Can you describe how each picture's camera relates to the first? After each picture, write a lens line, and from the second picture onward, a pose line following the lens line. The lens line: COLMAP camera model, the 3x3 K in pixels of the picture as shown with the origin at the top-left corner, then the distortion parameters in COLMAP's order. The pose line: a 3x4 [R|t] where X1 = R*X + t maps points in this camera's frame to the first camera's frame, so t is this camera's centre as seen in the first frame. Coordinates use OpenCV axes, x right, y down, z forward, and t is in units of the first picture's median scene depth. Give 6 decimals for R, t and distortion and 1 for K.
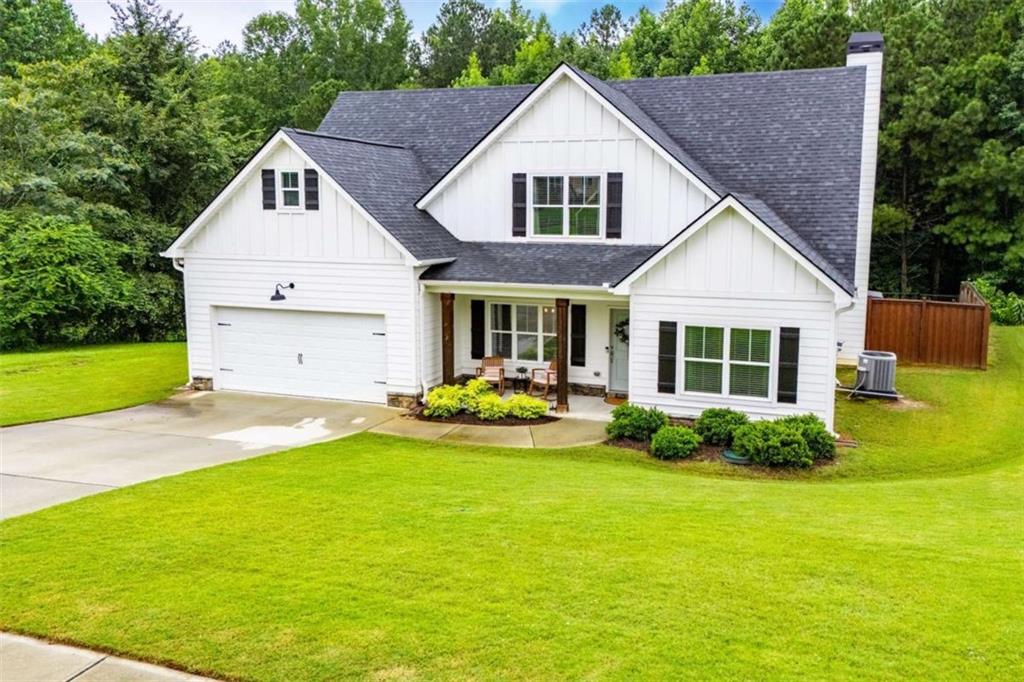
lens RADIAL K [[825.4, 0, 552.0], [0, 825.4, 323.2], [0, 0, 1]] dist [0.082376, -0.096197]
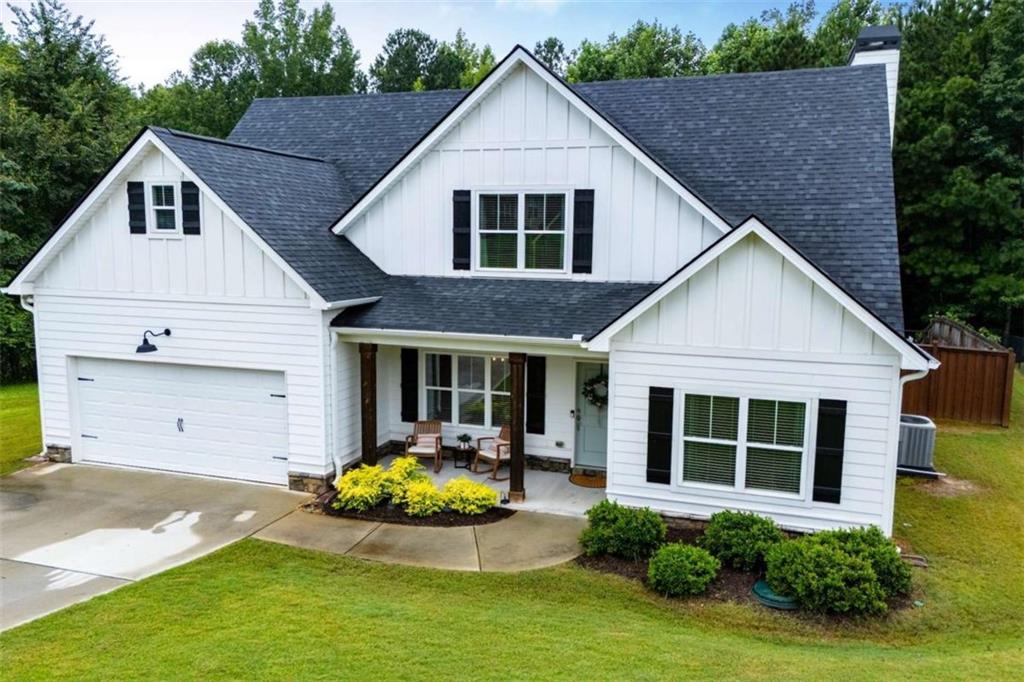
lens RADIAL K [[754.3, 0, 513.1], [0, 754.3, 338.4], [0, 0, 1]] dist [0.061487, -0.053435]
pose [[0.999677, 0.002947, 0.025255, -0.008408], [-0.002858, 0.999990, -0.003566, -0.036912], [-0.025266, 0.003492, 0.999675, 0.276561]]
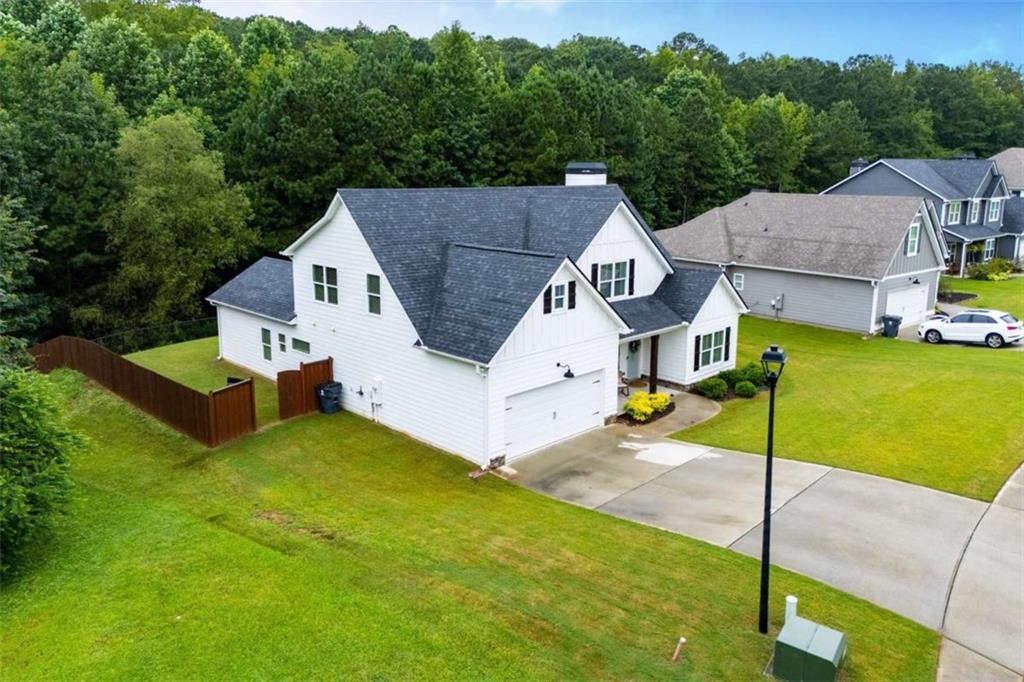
lens RADIAL K [[743.6, 0, 510.5], [0, 743.6, 299.0], [0, 0, 1]] dist [0.065715, -0.076368]
pose [[0.440017, -0.157807, 0.884015, -1.397248], [0.118201, 0.986051, 0.117188, -0.301535], [-0.890176, 0.052927, 0.452532, 0.496273]]
